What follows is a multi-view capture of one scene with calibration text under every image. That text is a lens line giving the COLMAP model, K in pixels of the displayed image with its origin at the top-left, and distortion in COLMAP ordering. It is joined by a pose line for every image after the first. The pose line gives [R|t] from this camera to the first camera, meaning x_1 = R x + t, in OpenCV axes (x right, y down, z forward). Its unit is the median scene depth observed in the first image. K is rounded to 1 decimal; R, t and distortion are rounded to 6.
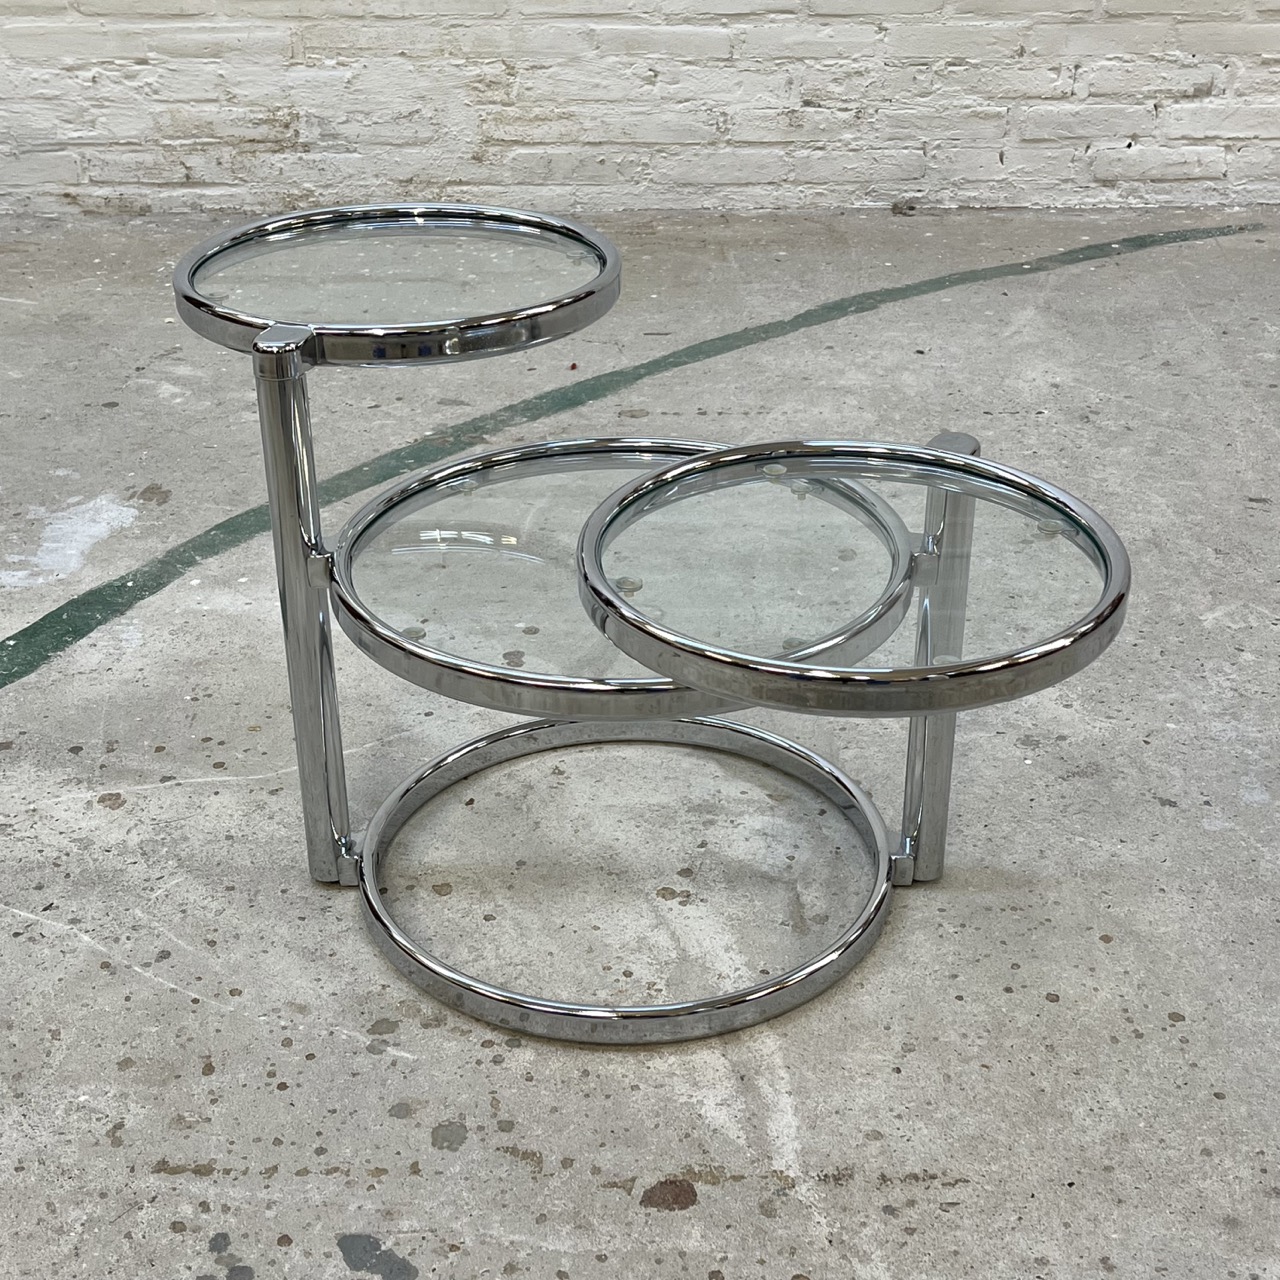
lens RADIAL K [[1794.8, 0, 640.0], [0, 1794.8, 640.0], [0, 0, 1]] dist [0.023716, -0.007577]
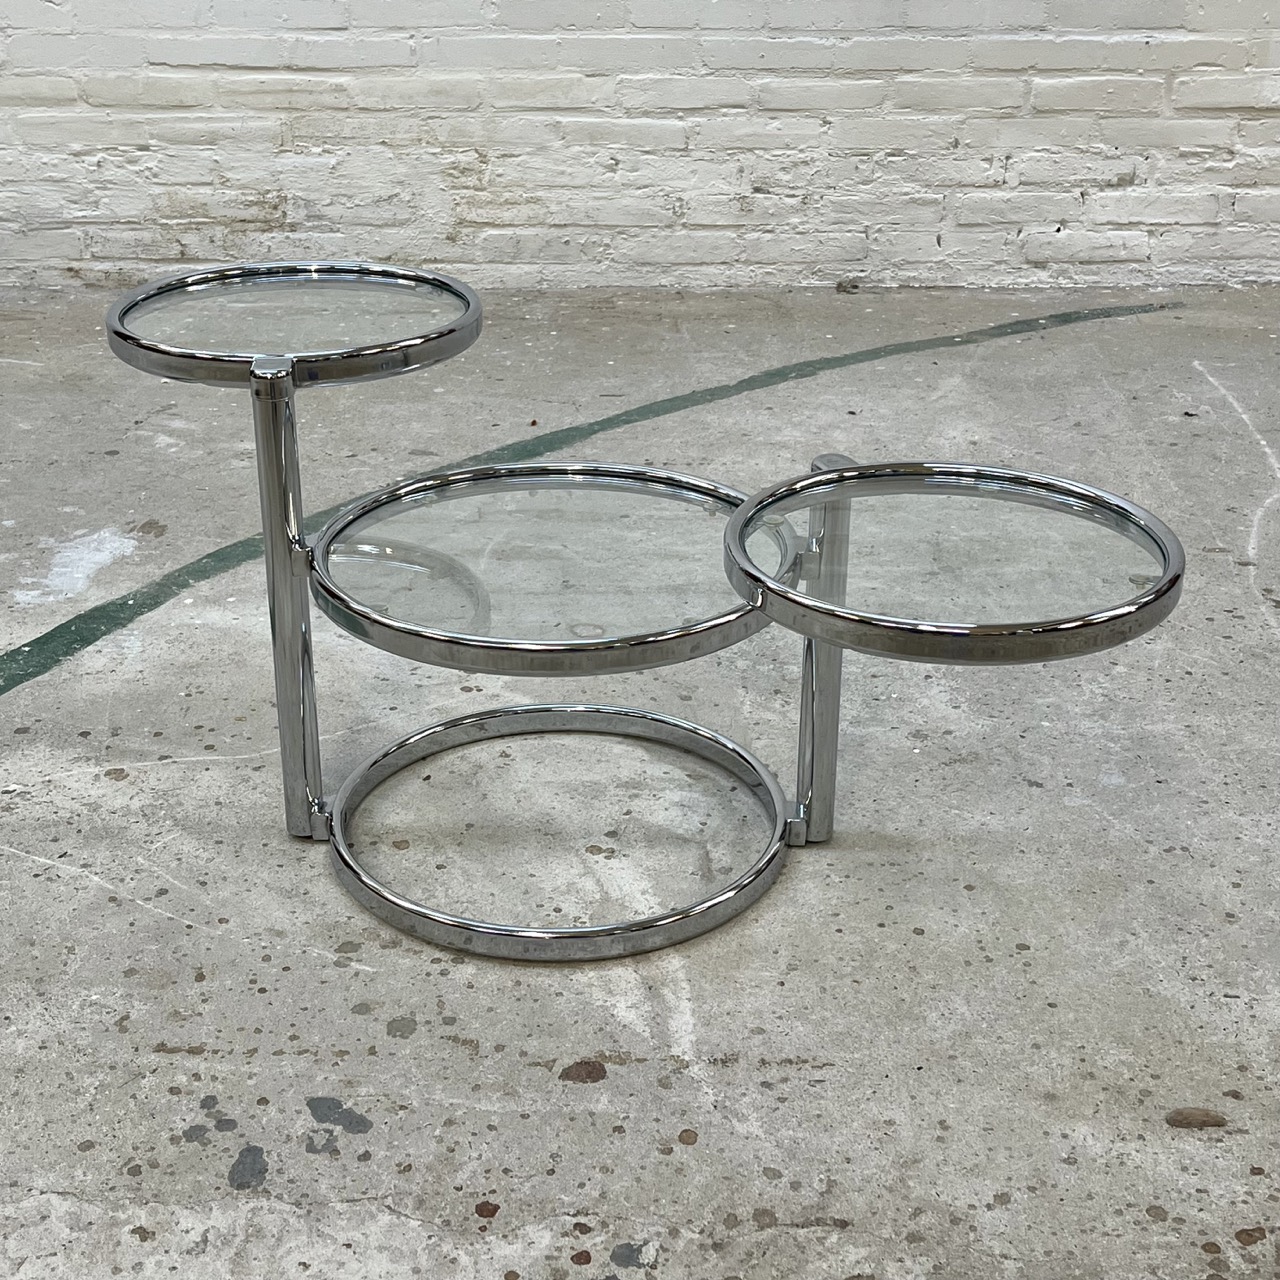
lens RADIAL K [[1900.5, 0, 610.9], [0, 1900.5, 637.8], [0, 0, 1]] dist [0.044693, -0.014931]
pose [[0.999905, 0.008196, -0.011098, 0.031656], [-0.008890, 0.997909, -0.064017, 0.068889], [0.010550, 0.064110, 0.997887, -0.195818]]
